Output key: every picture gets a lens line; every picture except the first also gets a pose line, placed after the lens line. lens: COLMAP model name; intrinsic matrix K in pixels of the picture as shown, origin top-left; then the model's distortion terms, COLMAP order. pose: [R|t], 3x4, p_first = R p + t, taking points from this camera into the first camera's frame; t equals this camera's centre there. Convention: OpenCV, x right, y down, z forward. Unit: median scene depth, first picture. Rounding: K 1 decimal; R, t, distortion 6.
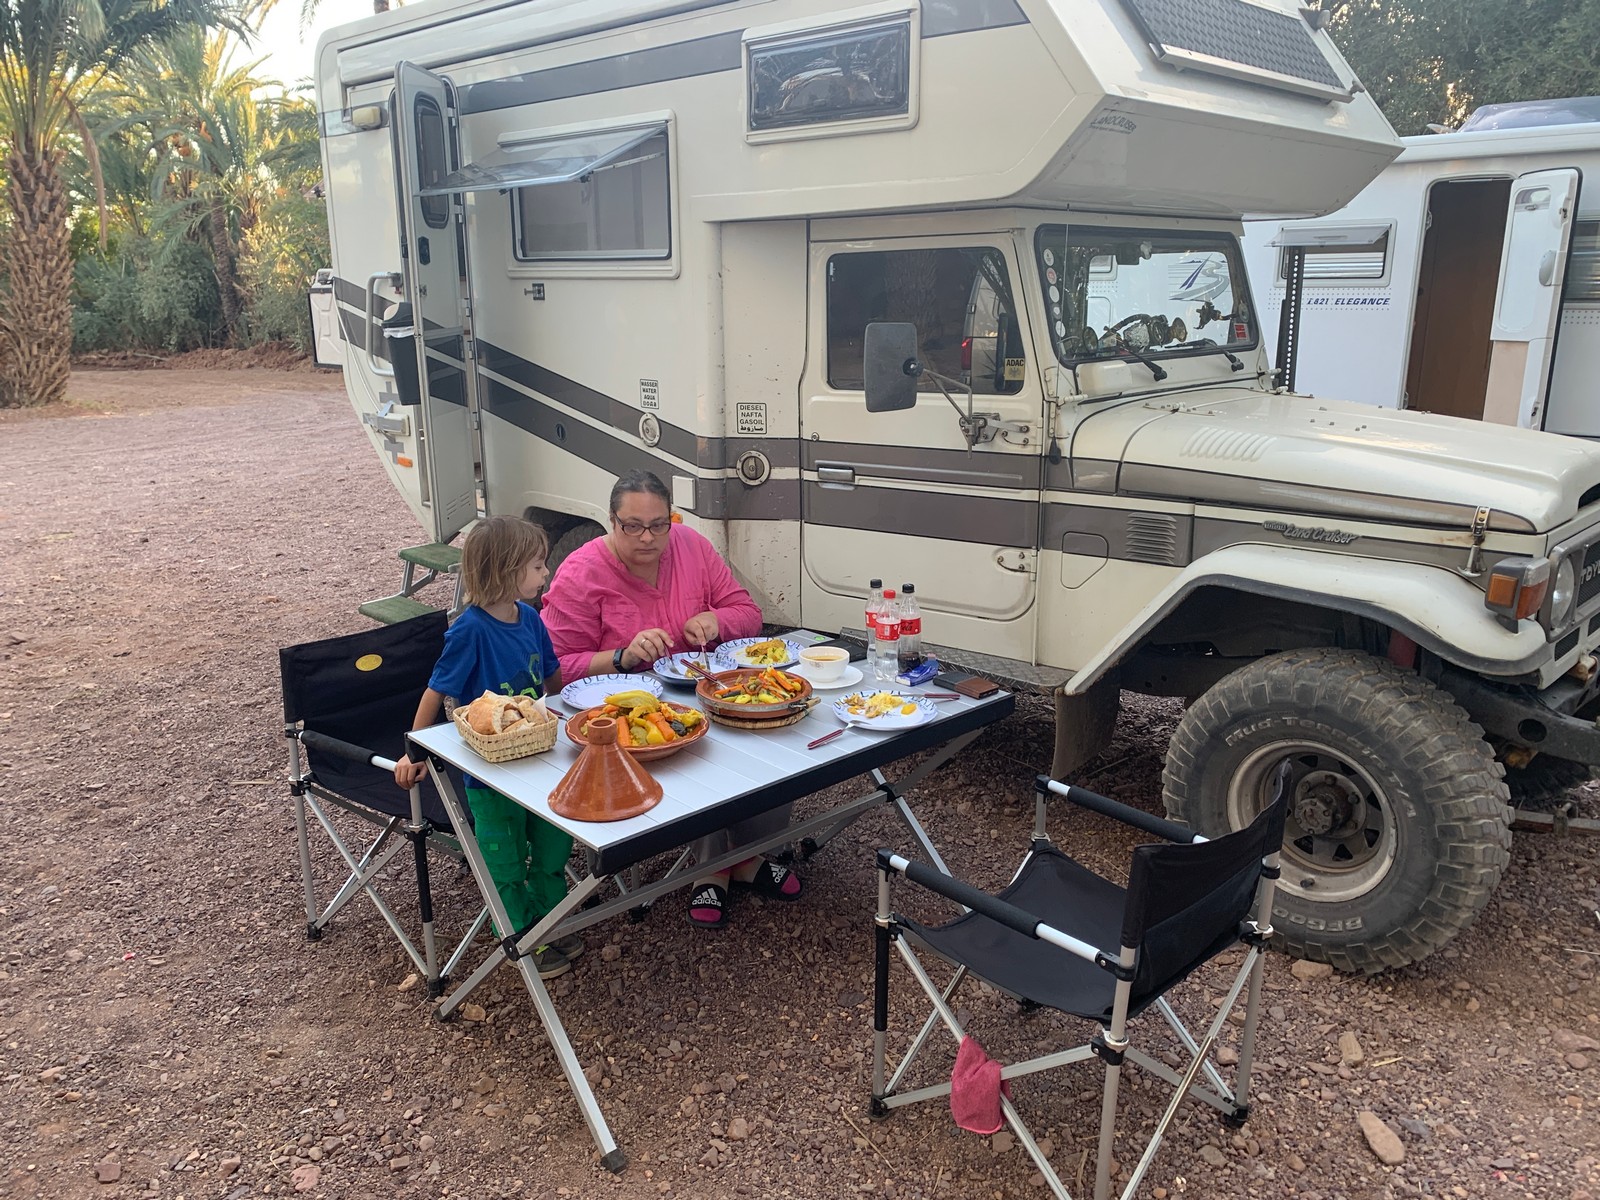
lens RADIAL K [[1183.8, 0, 800.0], [0, 1183.8, 600.0], [0, 0, 1]] dist [0.068246, -0.069845]
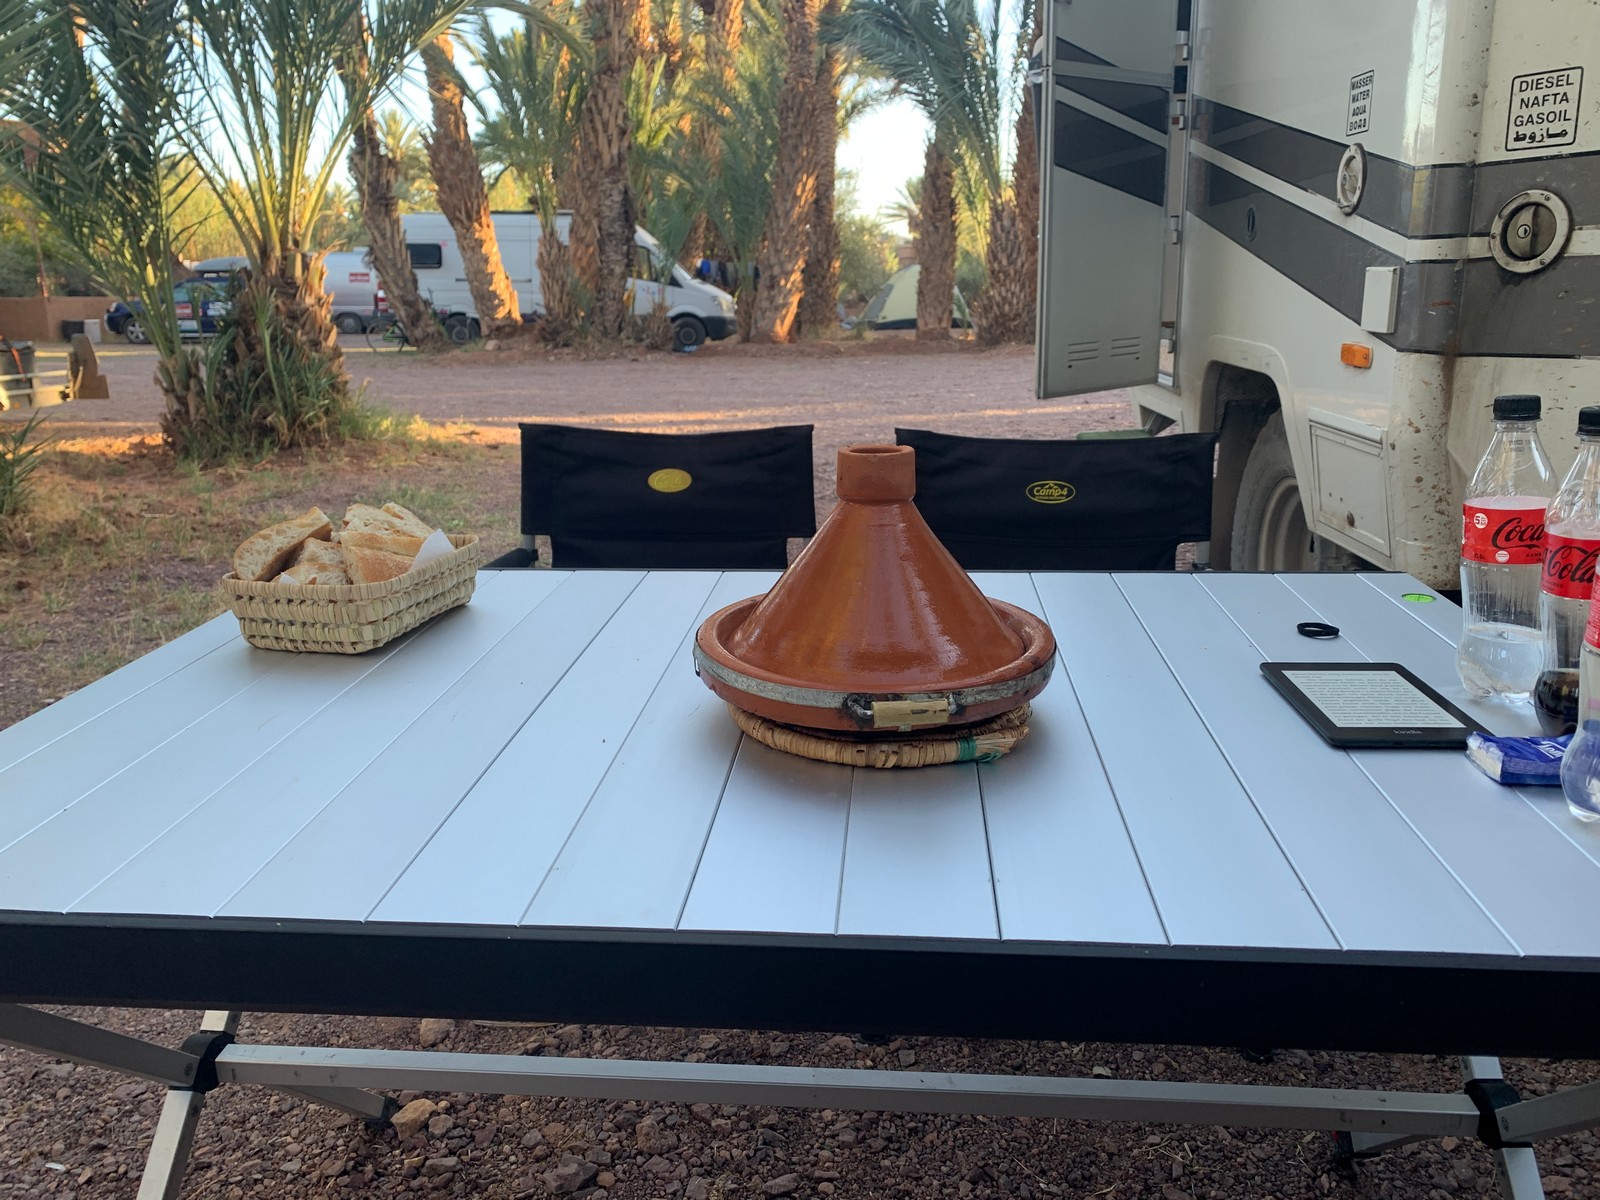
lens RADIAL K [[1183.8, 0, 800.0], [0, 1183.8, 600.0], [0, 0, 1]] dist [0.068246, -0.069845]
pose [[0.658957, 0.189185, -0.728001, 0.127282], [-0.173694, 0.979967, 0.097442, 0.022911], [0.731851, 0.062240, 0.678616, 0.507077]]
